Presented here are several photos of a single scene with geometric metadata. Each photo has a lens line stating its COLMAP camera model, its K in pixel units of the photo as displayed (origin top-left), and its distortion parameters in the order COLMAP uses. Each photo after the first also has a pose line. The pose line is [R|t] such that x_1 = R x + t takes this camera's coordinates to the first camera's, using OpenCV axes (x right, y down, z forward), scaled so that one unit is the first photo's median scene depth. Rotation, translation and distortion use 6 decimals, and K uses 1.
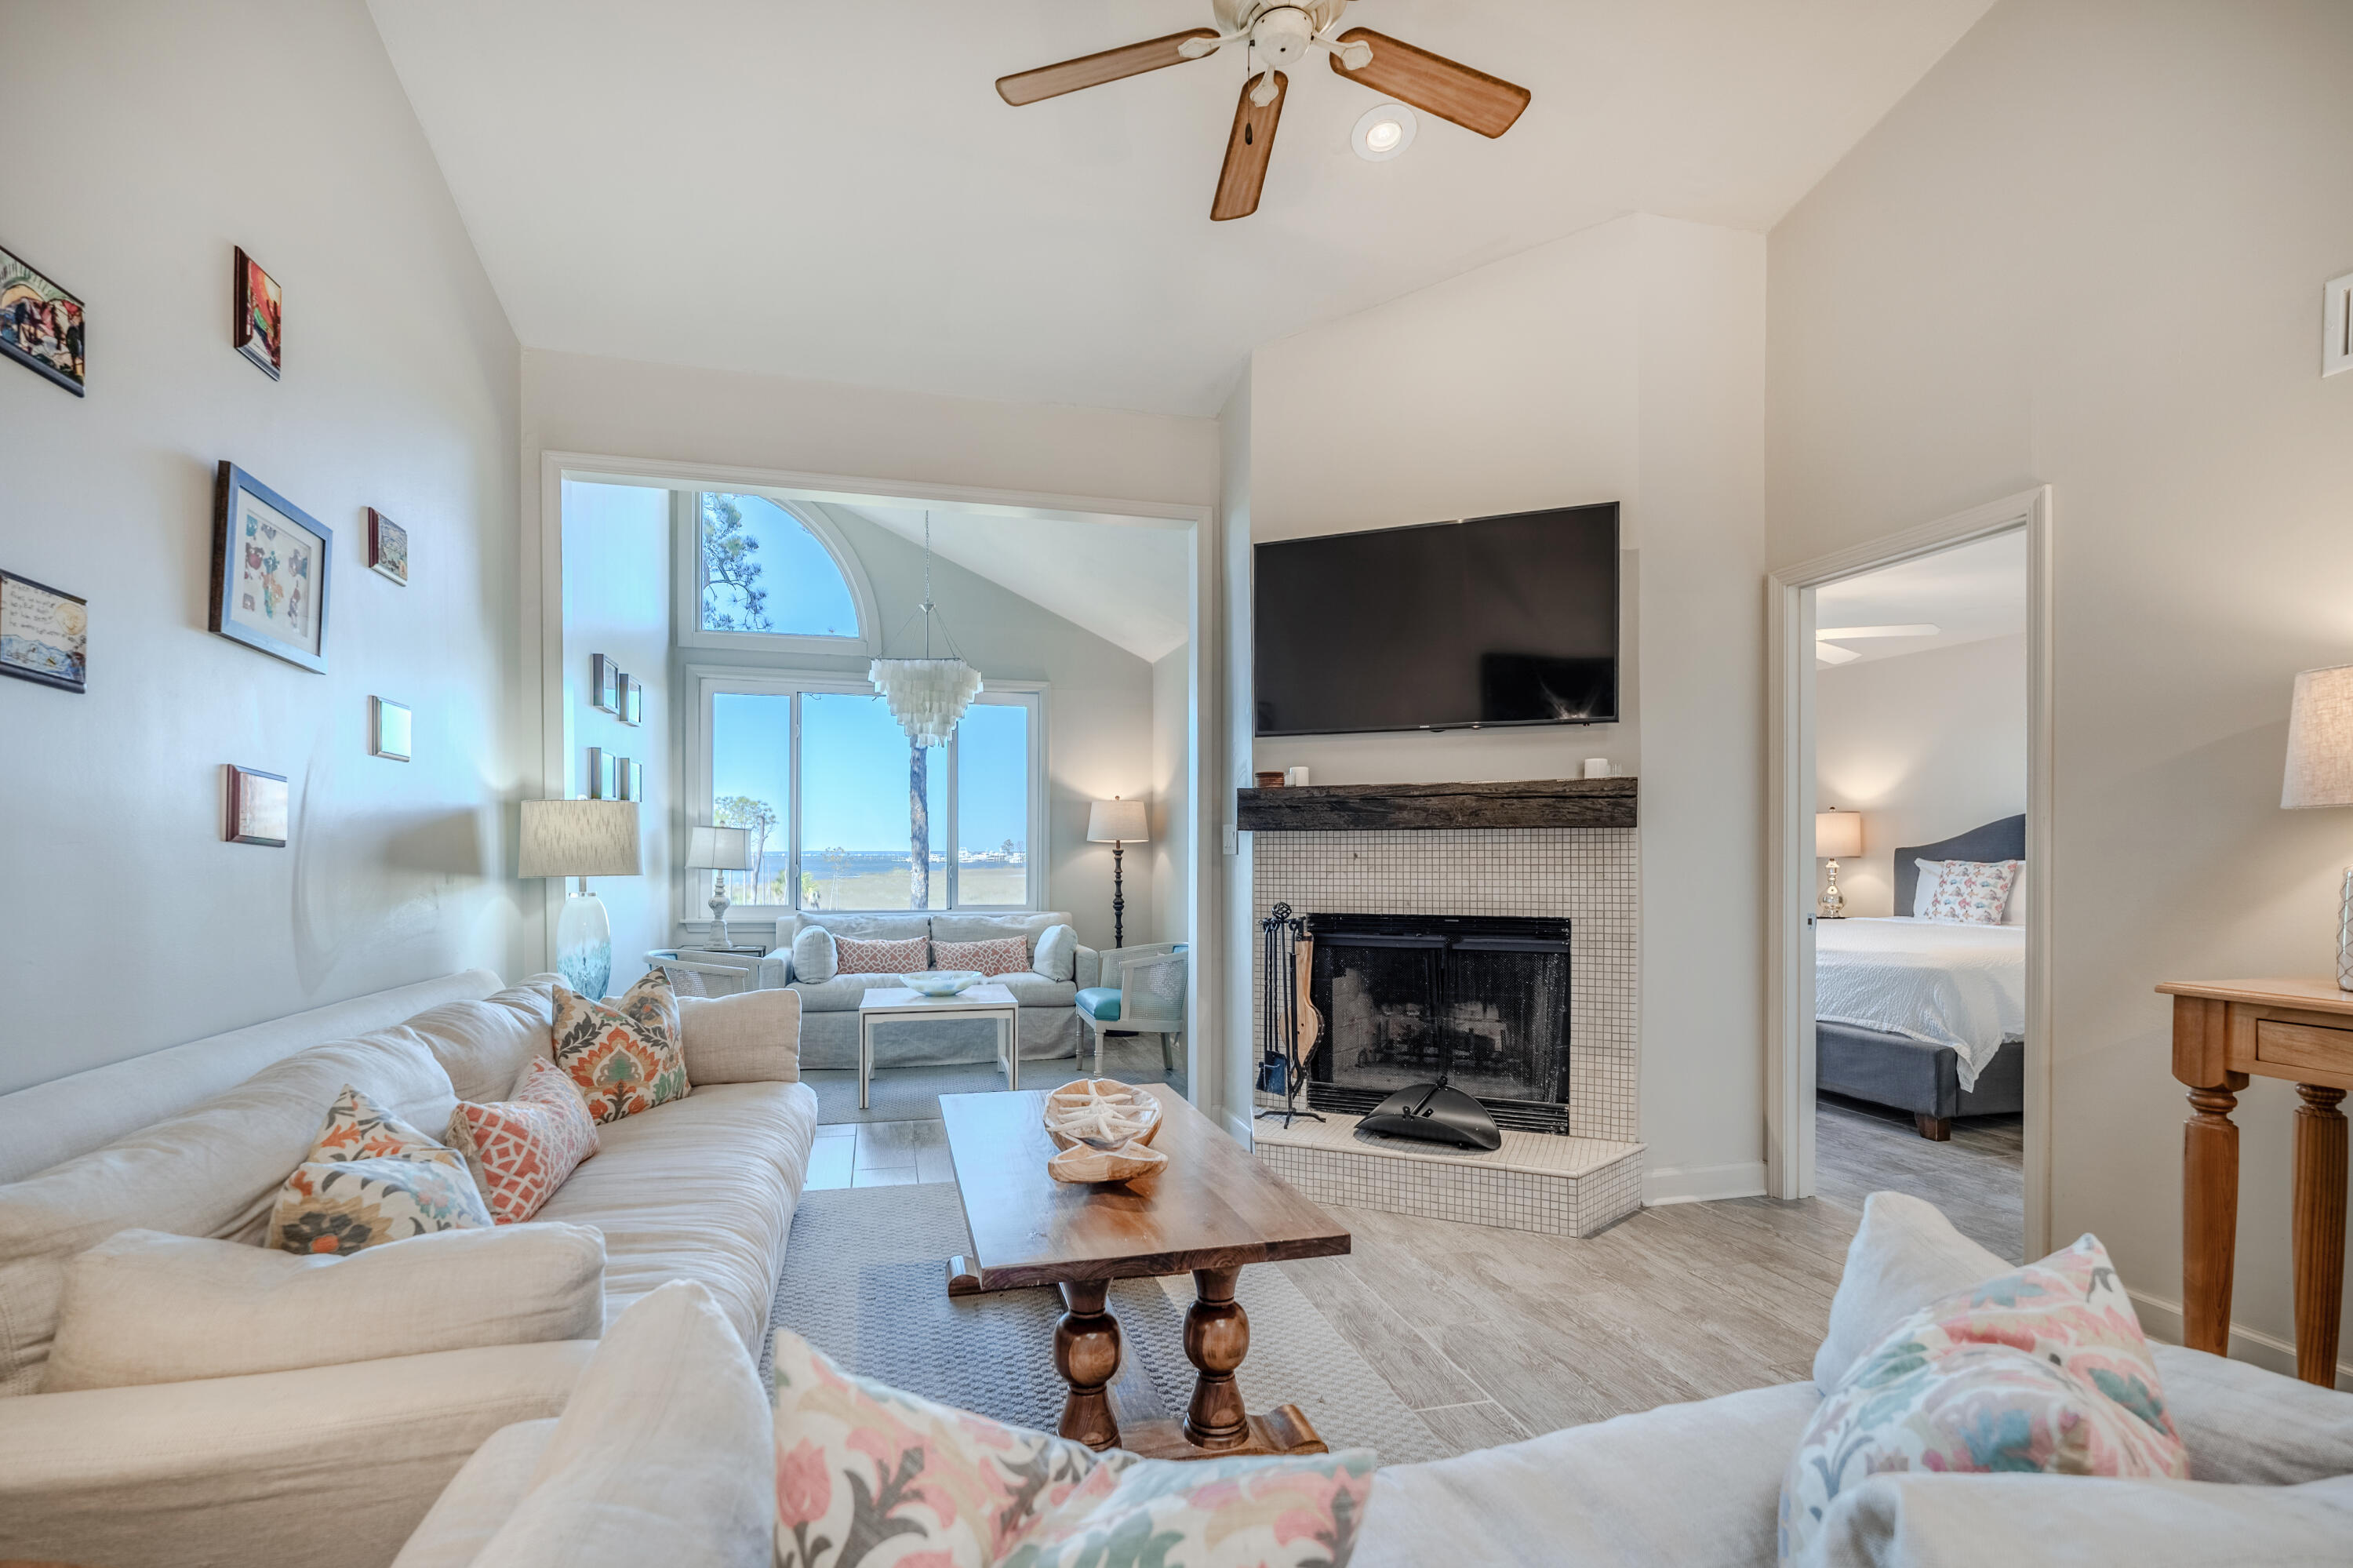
lens RADIAL K [[1067.4, 0, 1141.6], [0, 1067.4, 860.9], [0, 0, 1]] dist [-0.001437, 0.000128]
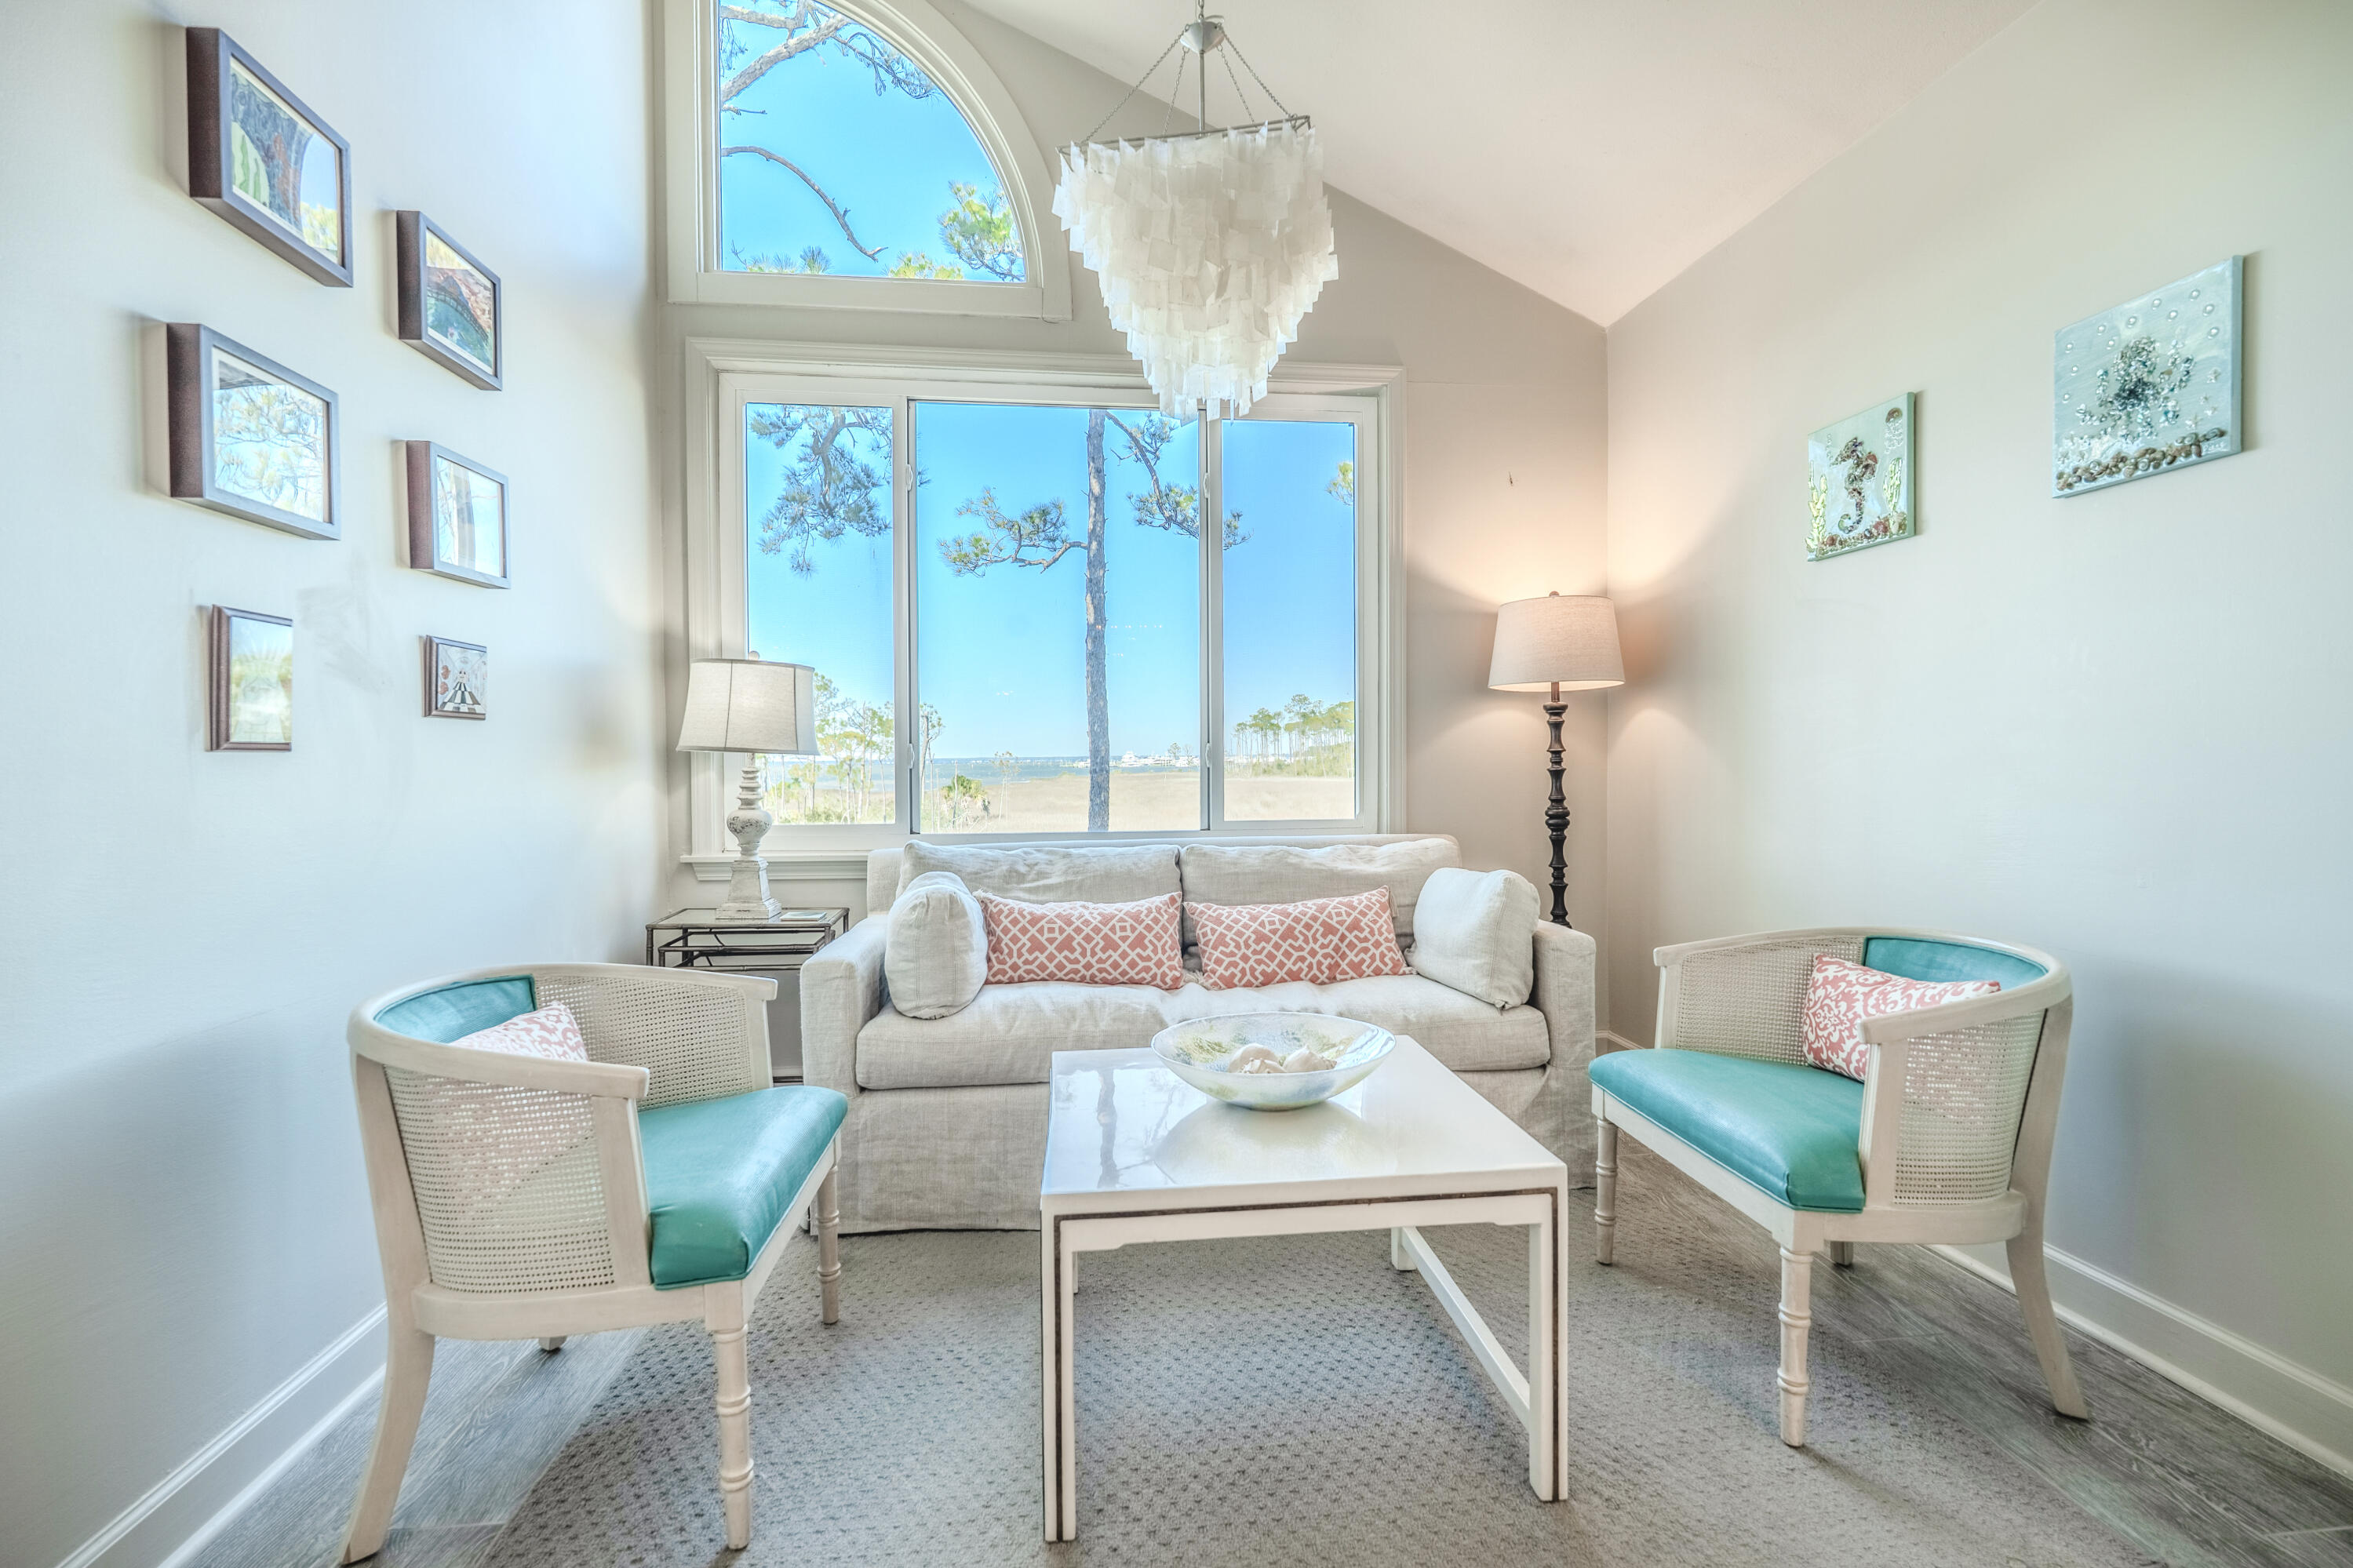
lens RADIAL K [[1068.9, 0, 1175.2], [0, 1068.9, 762.2], [0, 0, 1]] dist [0.000473, 0.000336]
pose [[0.991999, -0.011327, -0.125739, -0.251548], [0.011145, 0.999936, -0.002146, 0.027103], [0.125756, 0.000728, 0.992061, 0.950845]]
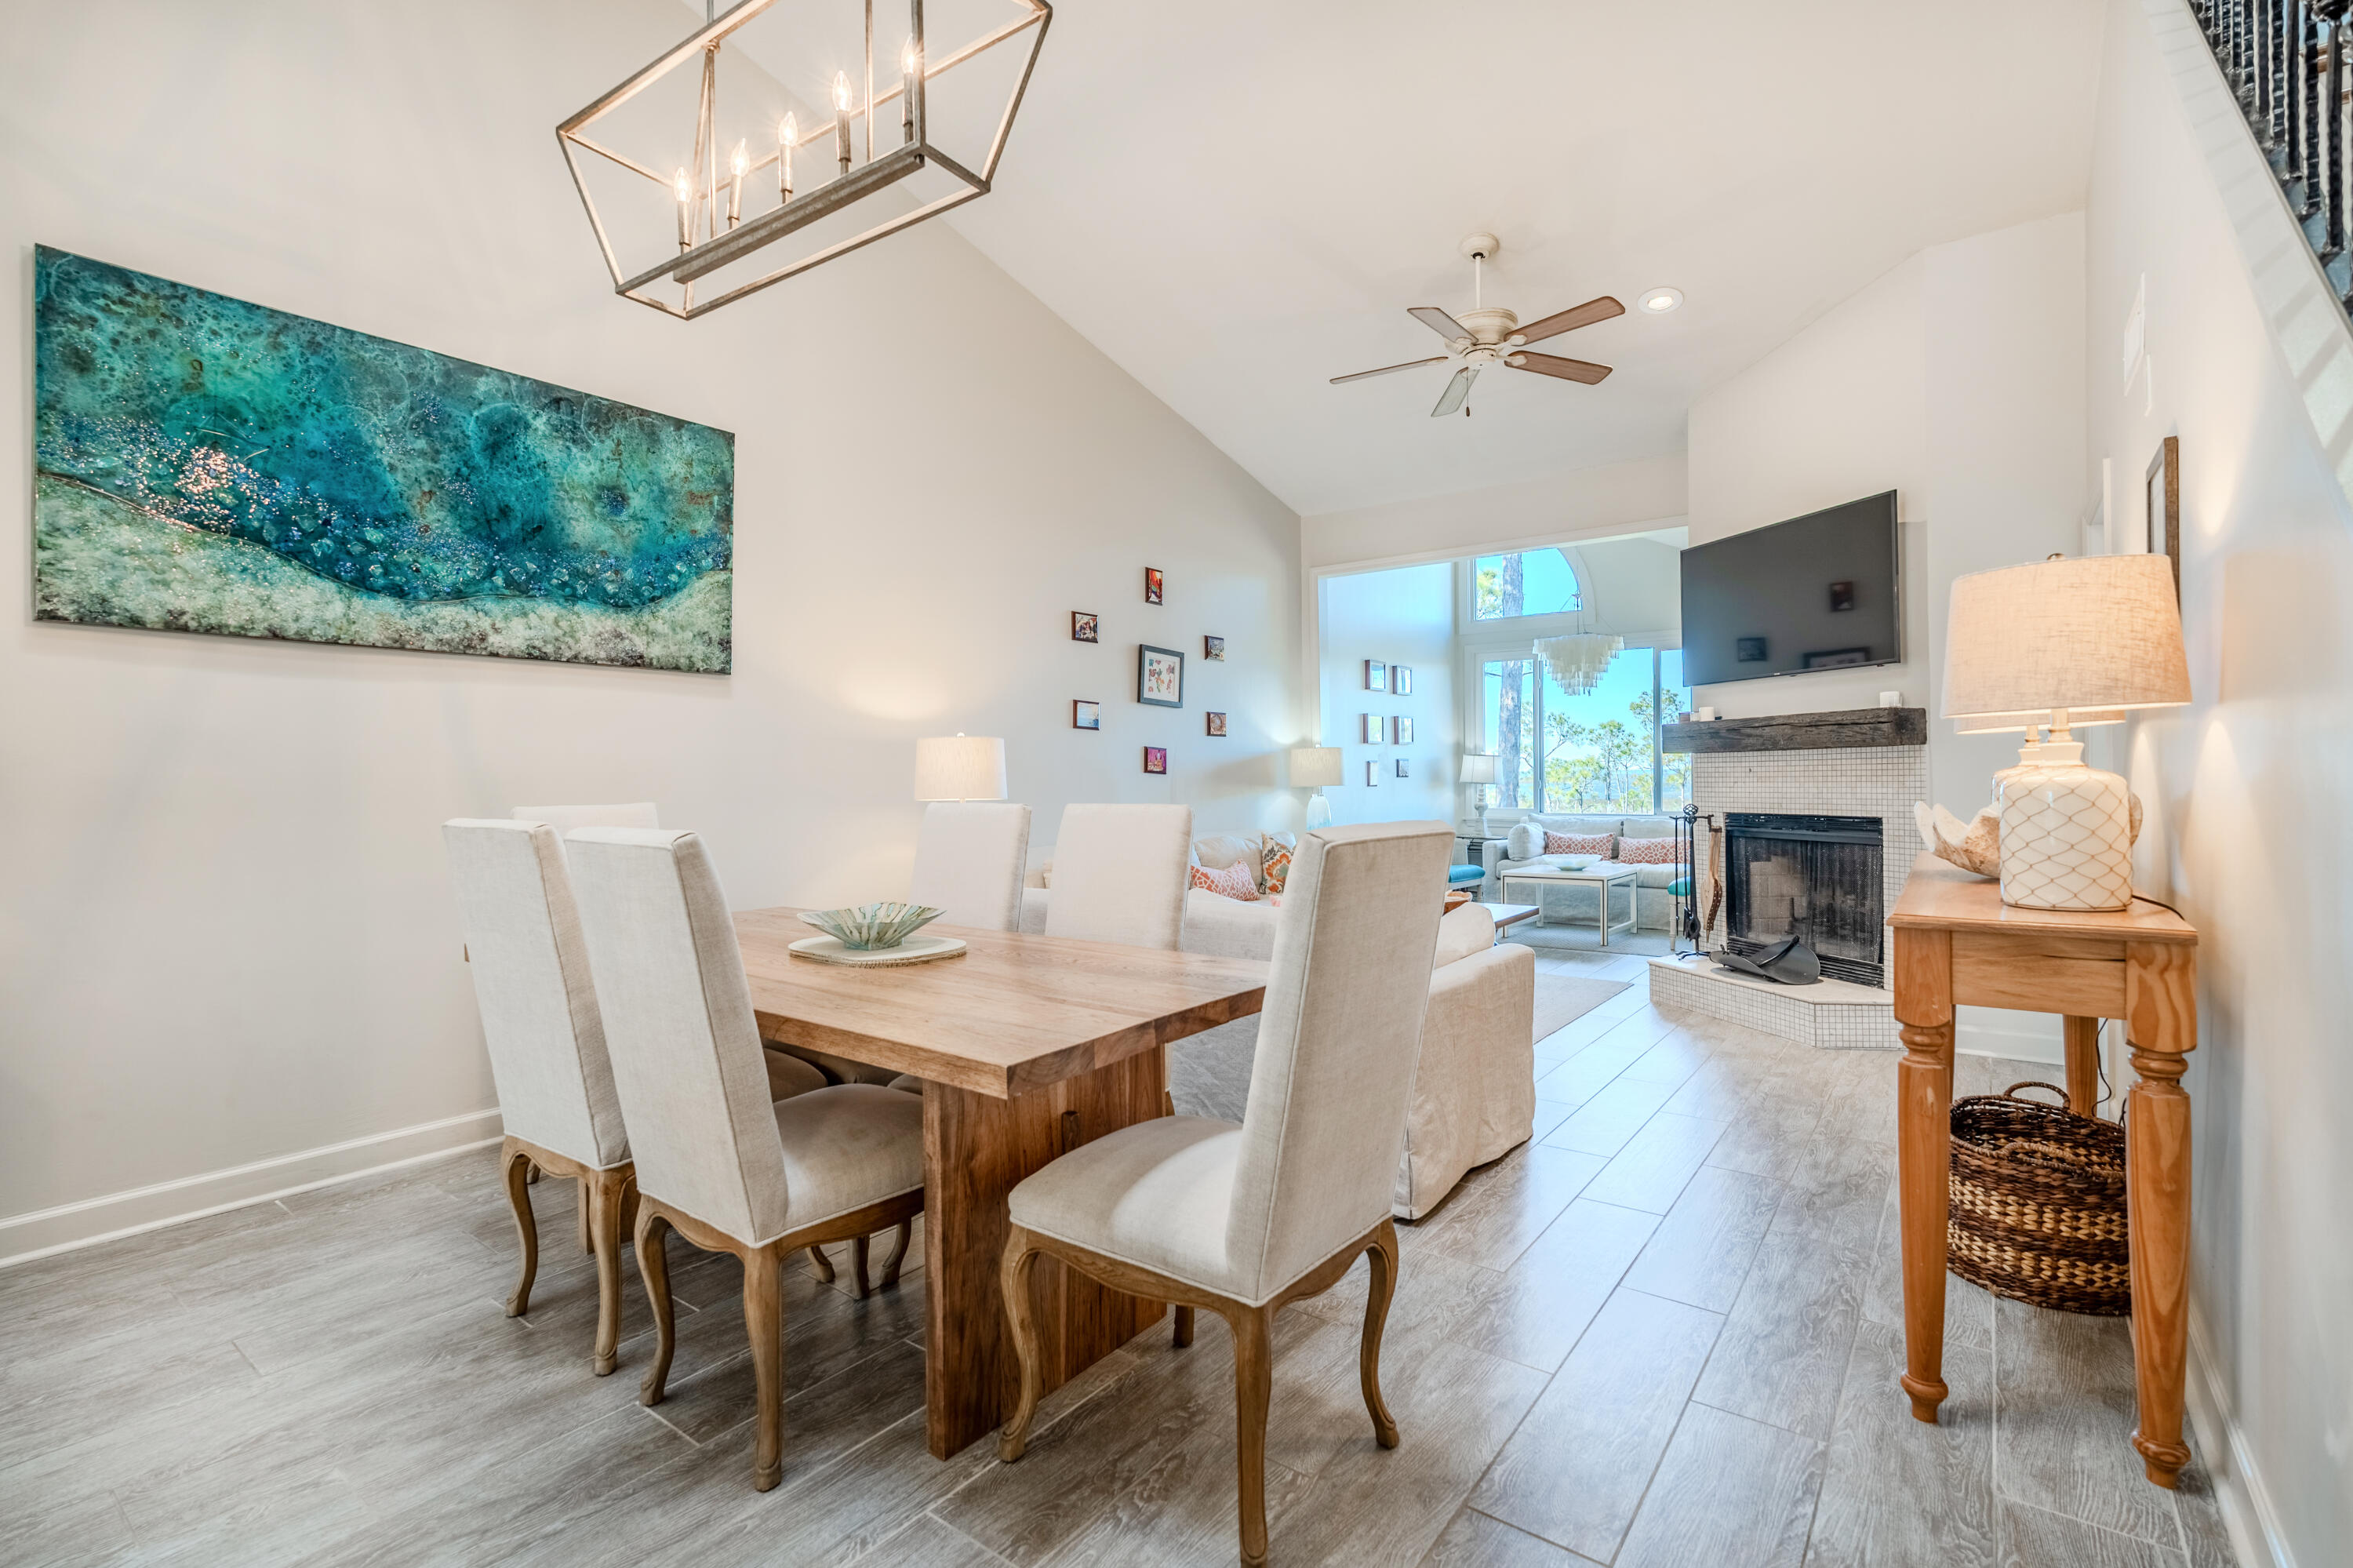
lens RADIAL K [[1075.6, 0, 1177.5], [0, 1075.6, 789.9], [0, 0, 1]] dist [-0.000742, 0.000267]
pose [[0.626587, 0.000586, -0.779351, 0.873412], [0.008270, 0.999938, 0.007400, 0.004318], [0.779307, -0.011082, 0.626544, -0.453706]]
